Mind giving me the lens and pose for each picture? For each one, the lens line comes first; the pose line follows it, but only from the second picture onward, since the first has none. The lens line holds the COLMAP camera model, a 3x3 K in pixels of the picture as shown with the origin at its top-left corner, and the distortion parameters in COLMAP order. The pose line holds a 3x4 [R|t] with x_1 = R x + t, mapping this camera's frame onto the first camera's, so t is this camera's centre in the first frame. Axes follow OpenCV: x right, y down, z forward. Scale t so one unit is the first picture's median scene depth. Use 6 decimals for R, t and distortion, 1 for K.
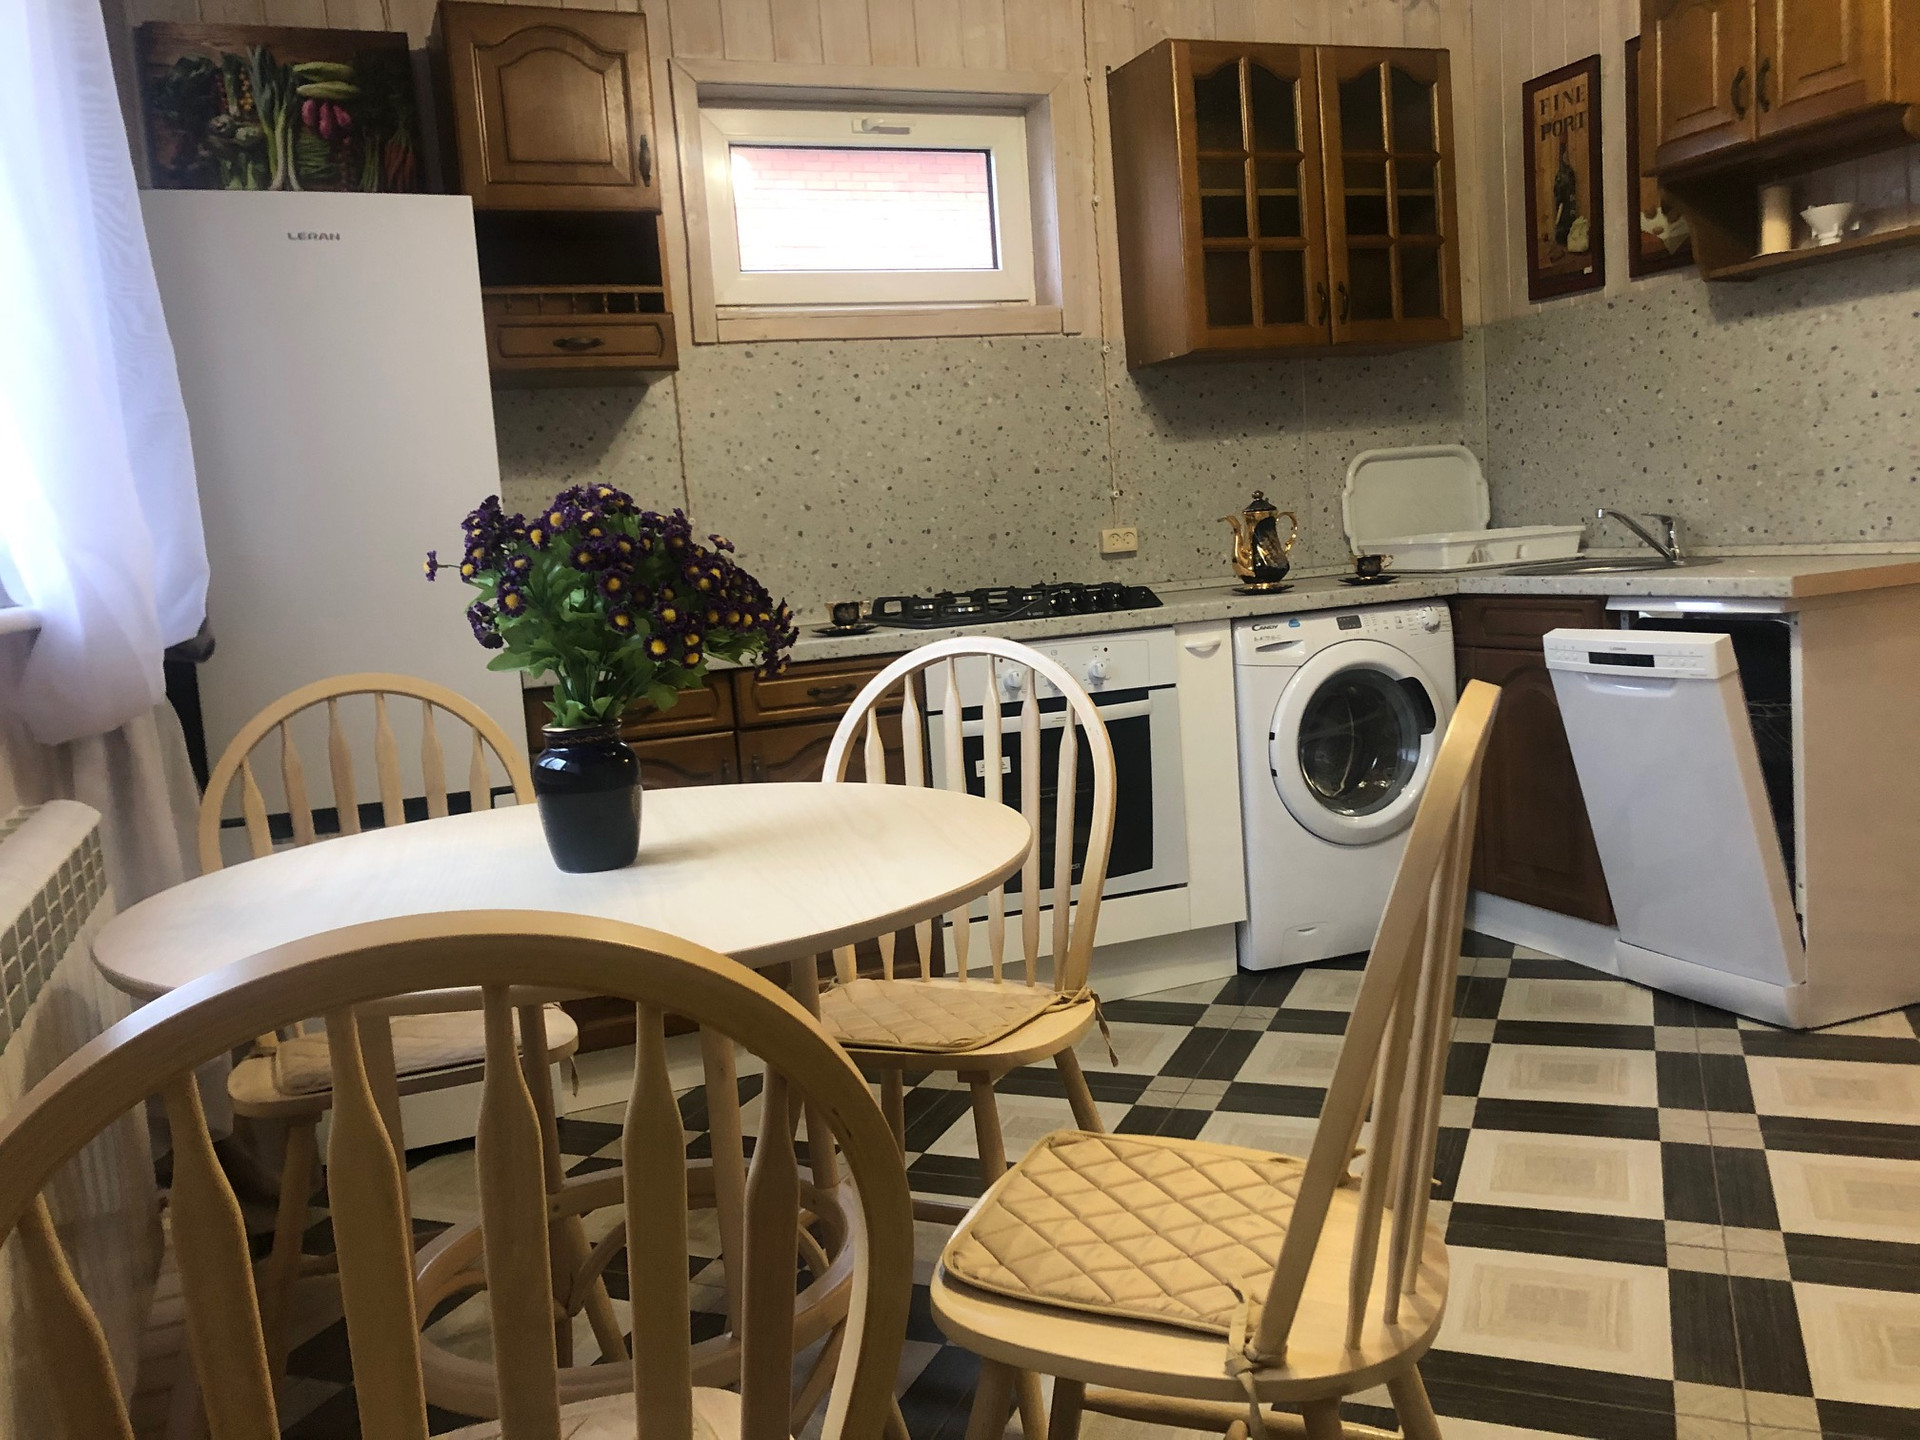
lens RADIAL K [[1569.5, 0, 925.4], [0, 1569.5, 680.1], [0, 0, 1]] dist [0.117361, -0.138541]
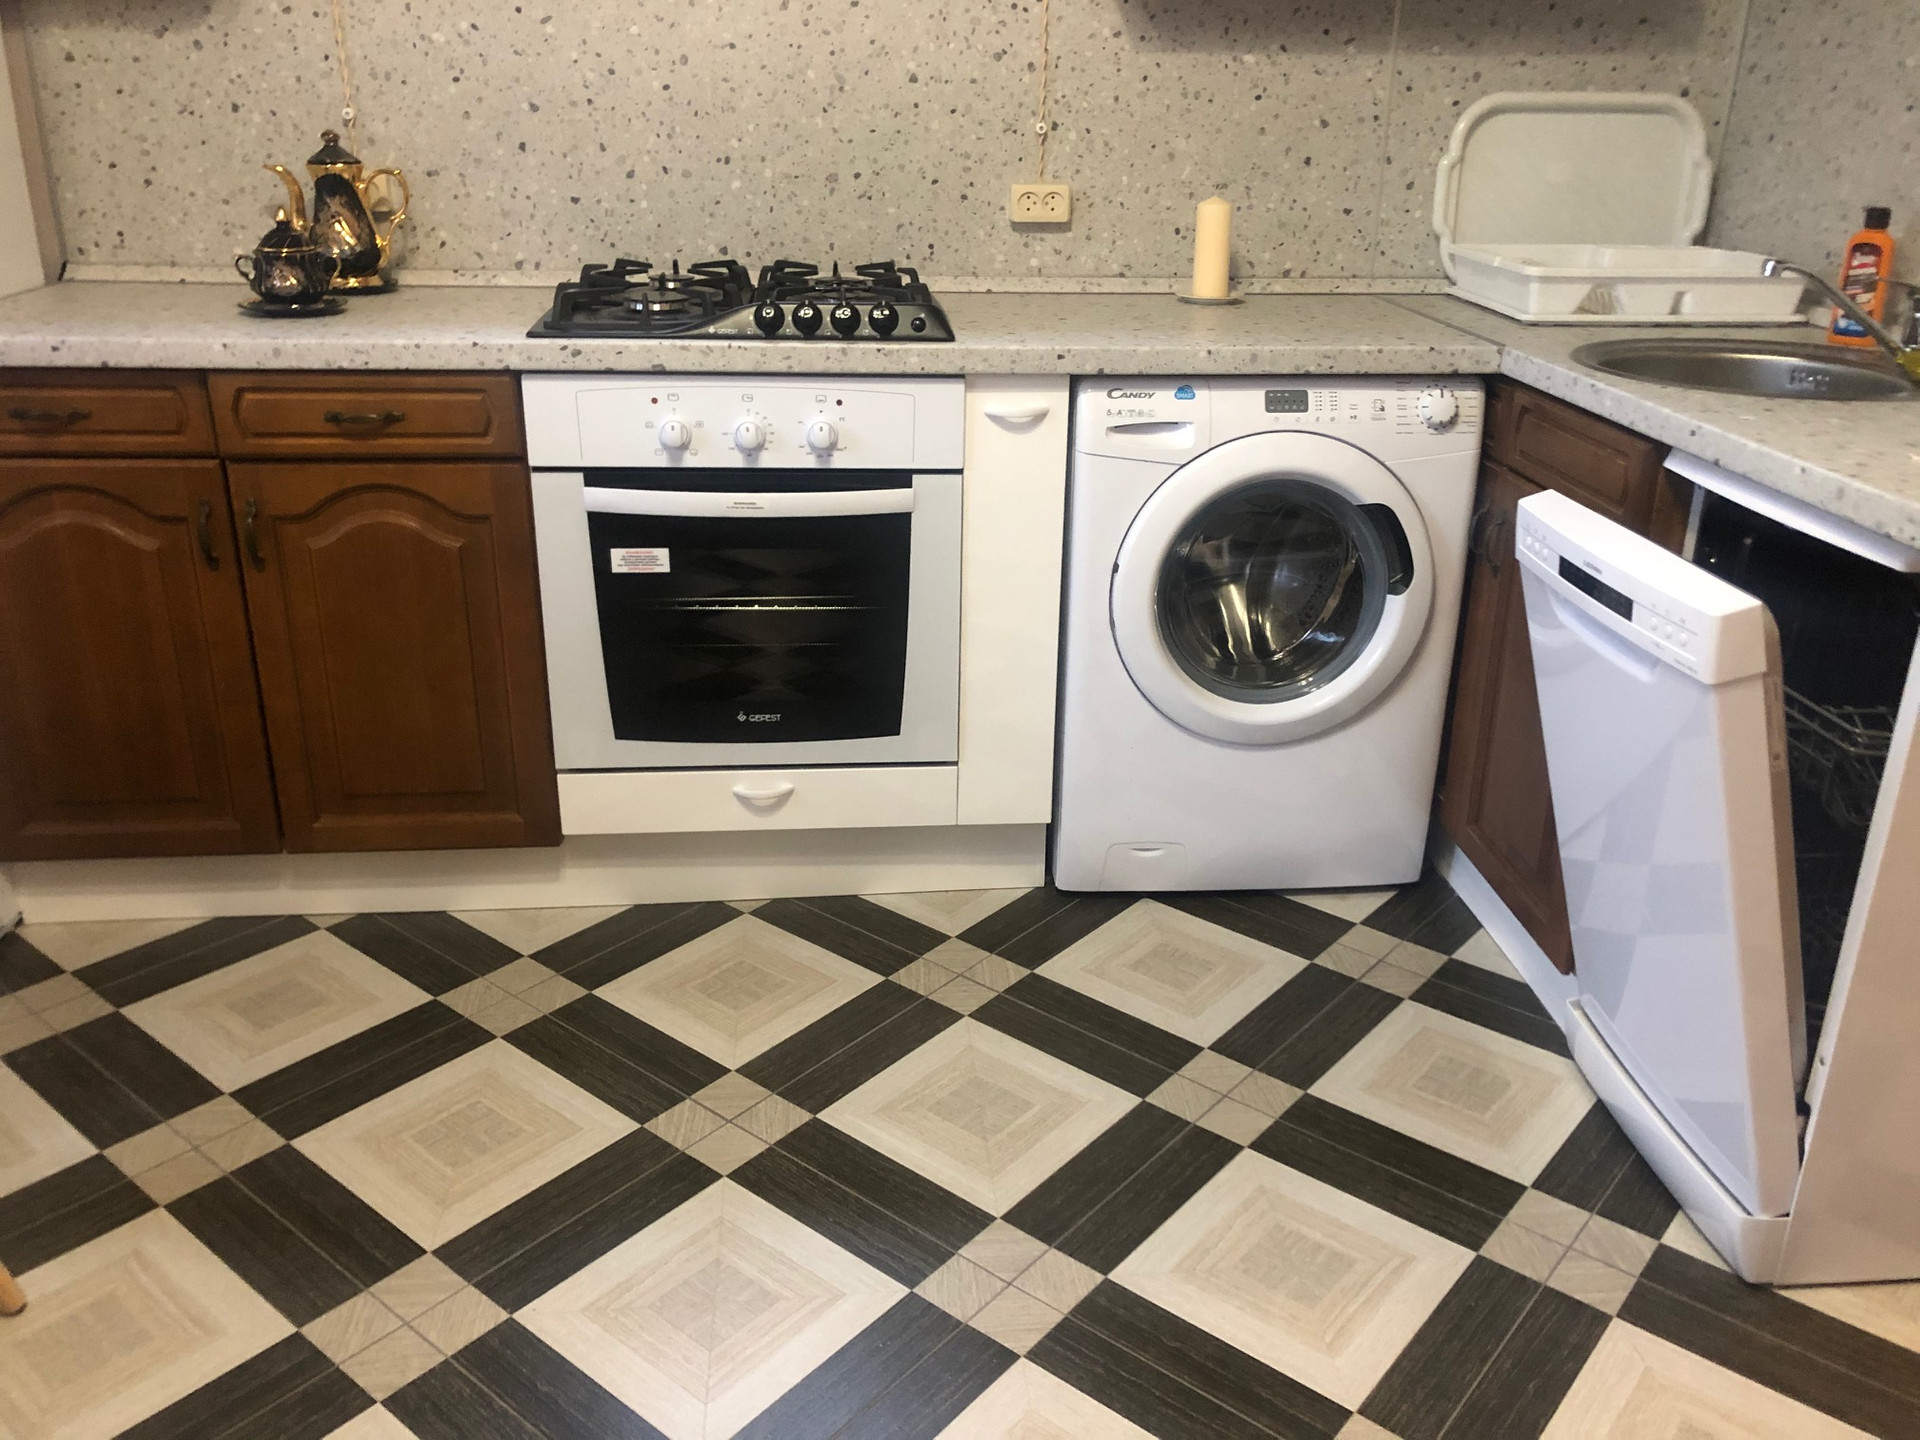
lens RADIAL K [[1580.9, 0, 950.1], [0, 1580.9, 653.9], [0, 0, 1]] dist [0.004404, 0.024054]
pose [[0.955709, 0.180332, -0.232597, 0.292611], [-0.114116, 0.955527, 0.271930, -0.090675], [0.271291, -0.233343, 0.933784, 0.364843]]
